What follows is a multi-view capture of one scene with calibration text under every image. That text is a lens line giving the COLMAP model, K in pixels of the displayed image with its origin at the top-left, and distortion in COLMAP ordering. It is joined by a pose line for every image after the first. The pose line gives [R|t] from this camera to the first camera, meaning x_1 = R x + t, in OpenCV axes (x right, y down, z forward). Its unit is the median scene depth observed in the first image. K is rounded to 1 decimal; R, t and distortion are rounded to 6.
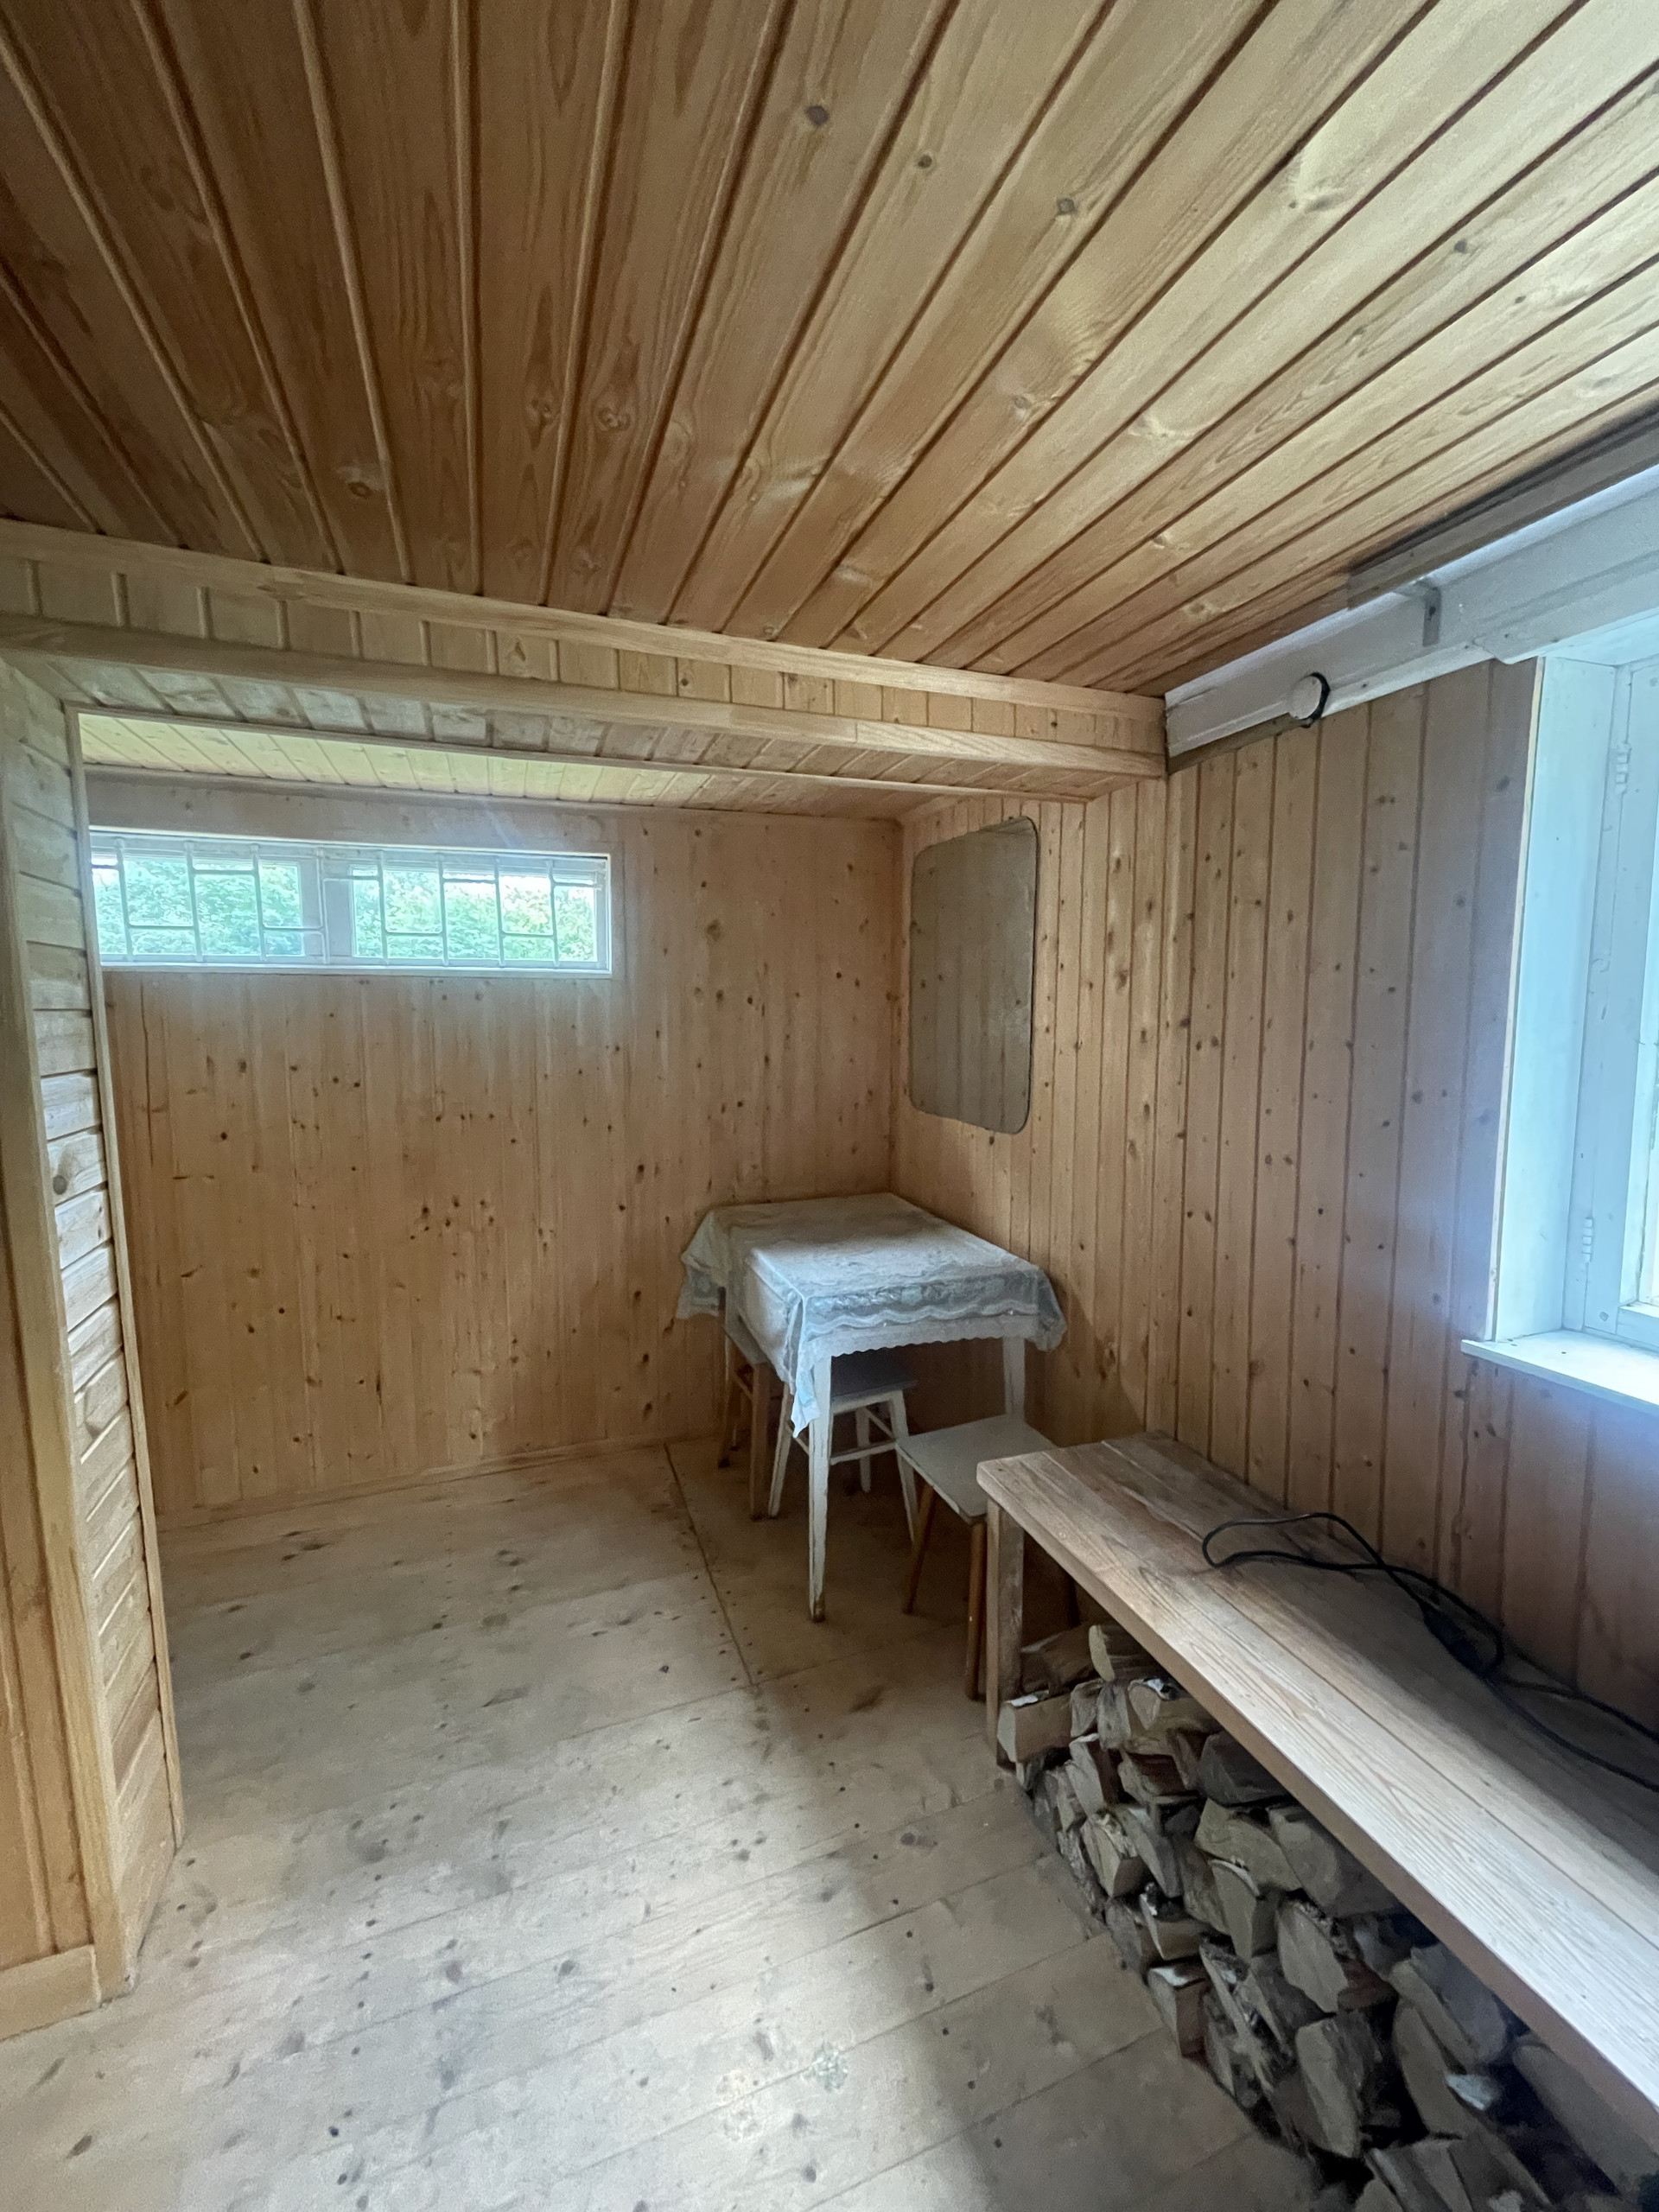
lens RADIAL K [[894.4, 0, 833.1], [0, 894.4, 1111.3], [0, 0, 1]] dist [-0.003315, 0.000662]
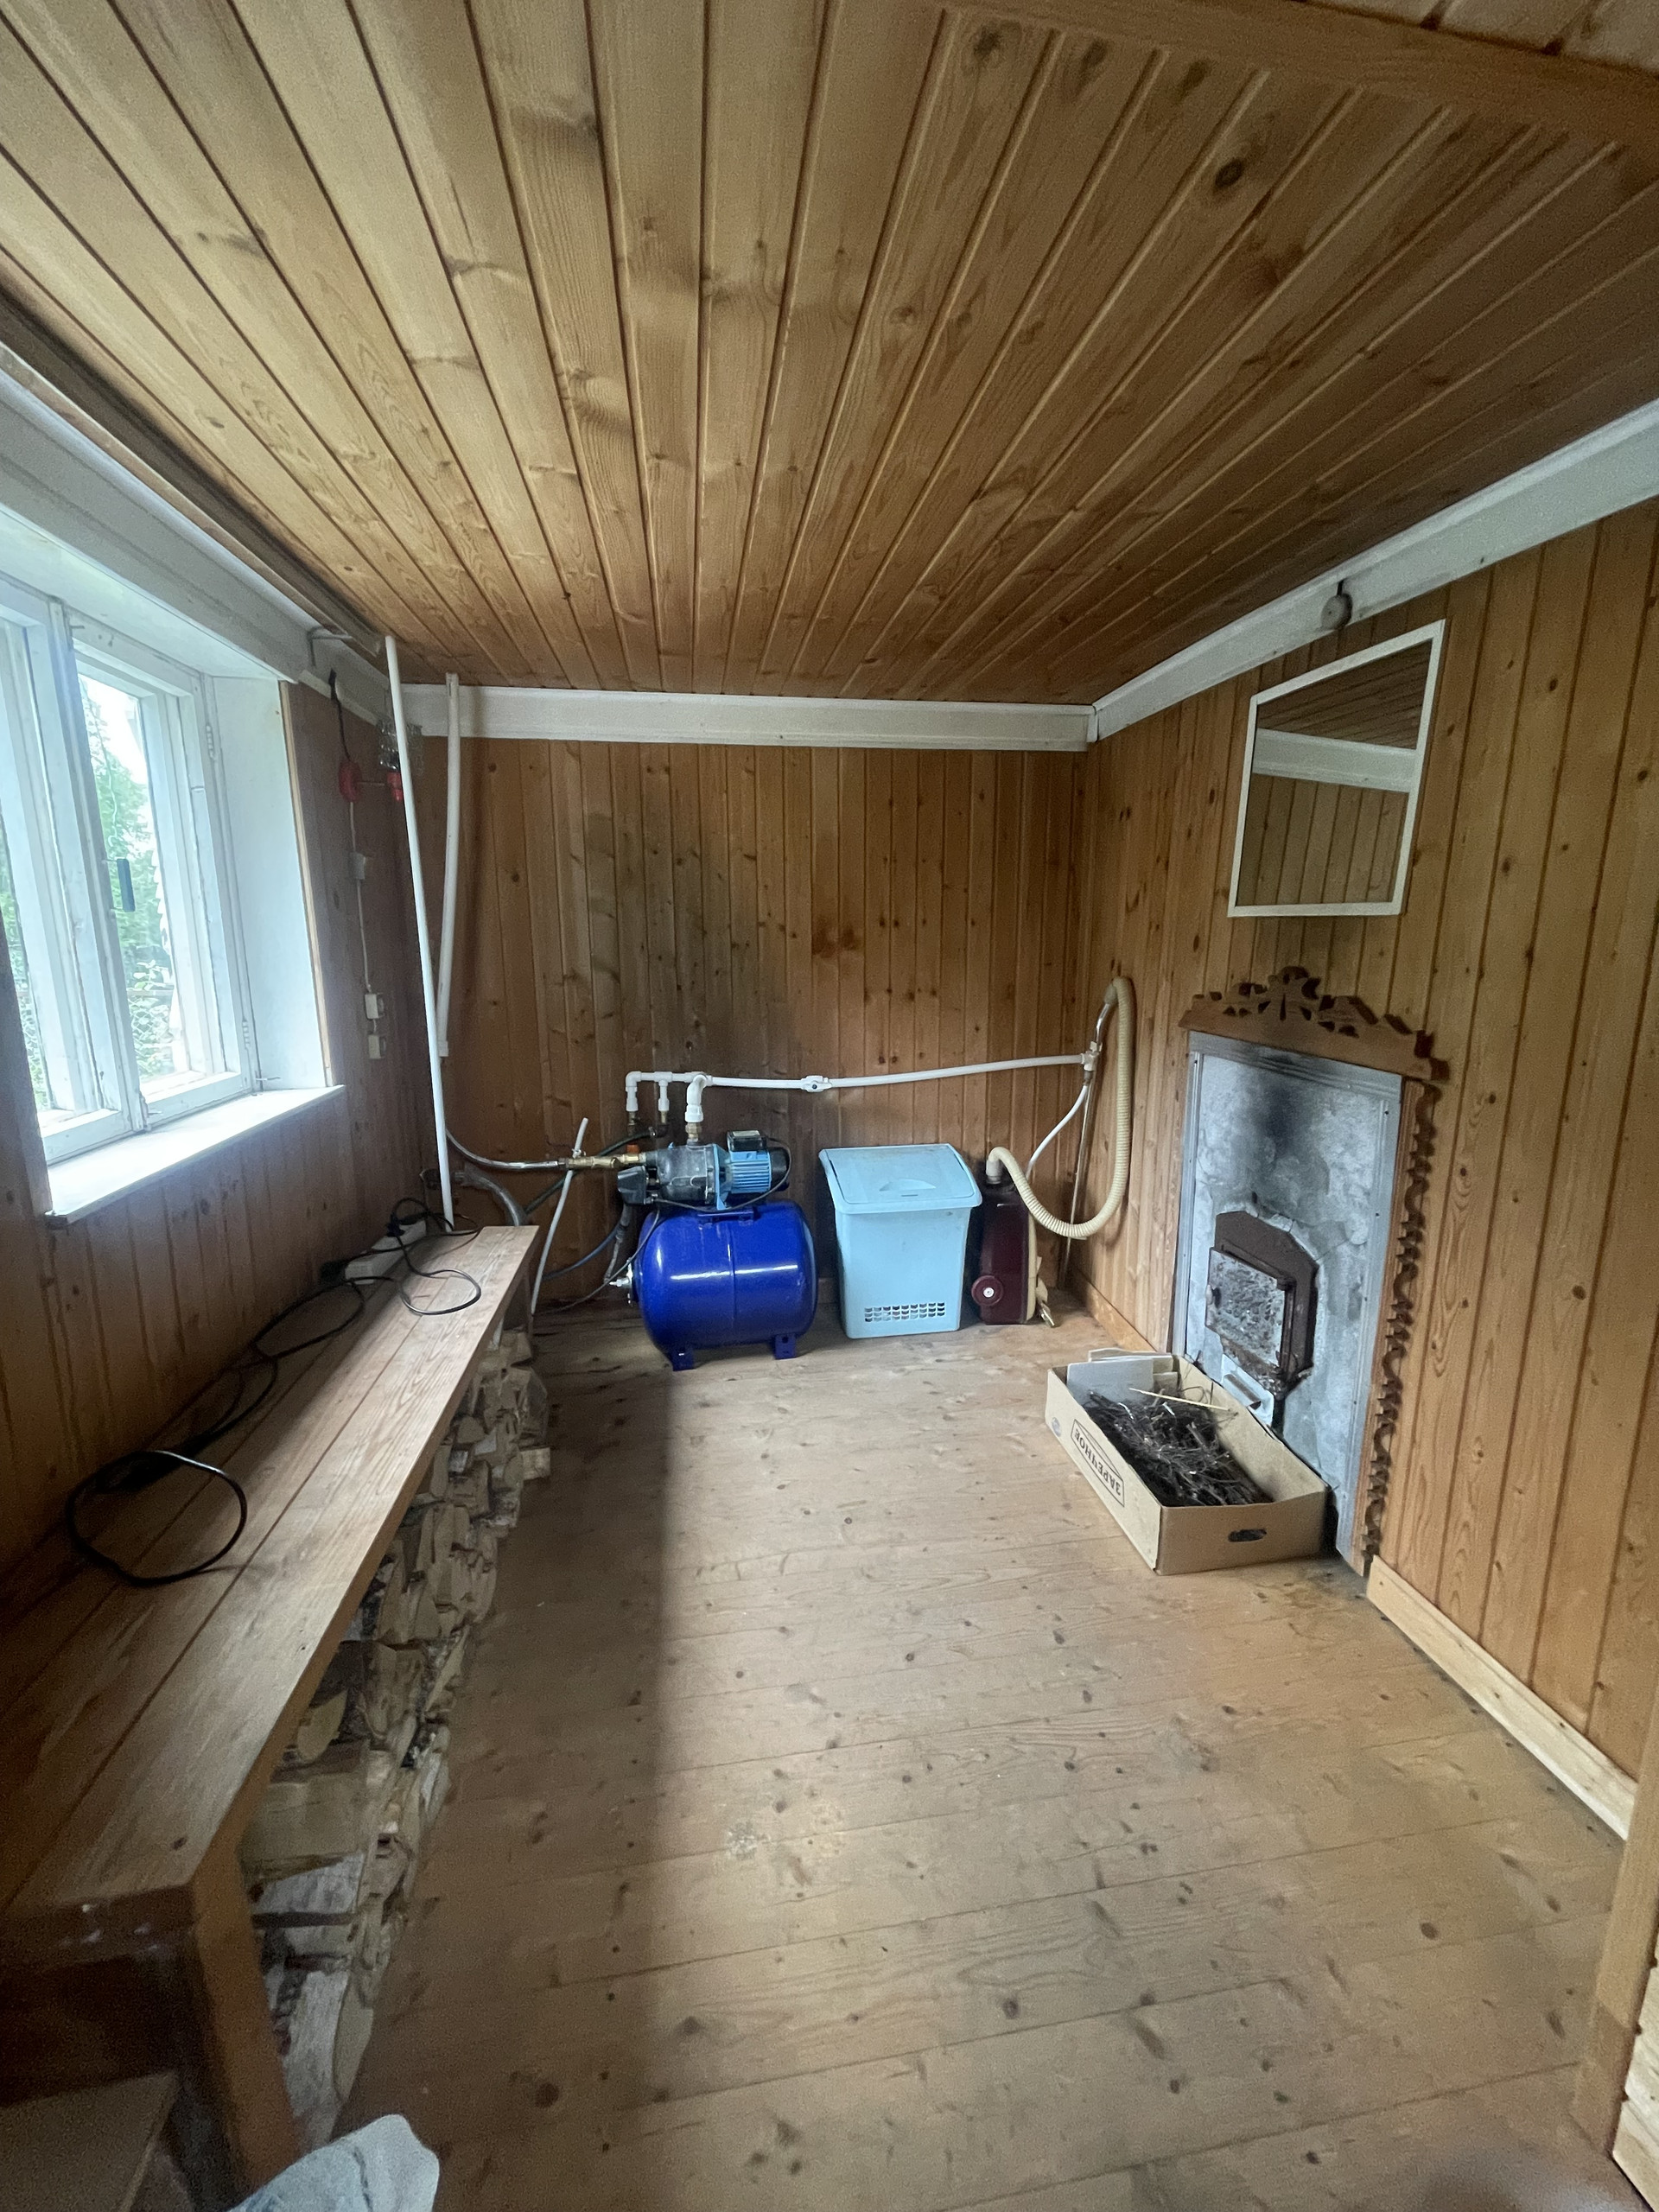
lens RADIAL K [[894.4, 0, 840.3], [0, 894.4, 1098.6], [0, 0, 1]] dist [-0.003315, 0.000662]
pose [[-0.979363, -0.032964, 0.199403, -0.273297], [0.028231, 0.954626, 0.296468, -0.110654], [-0.200128, 0.295979, -0.933994, 1.530090]]
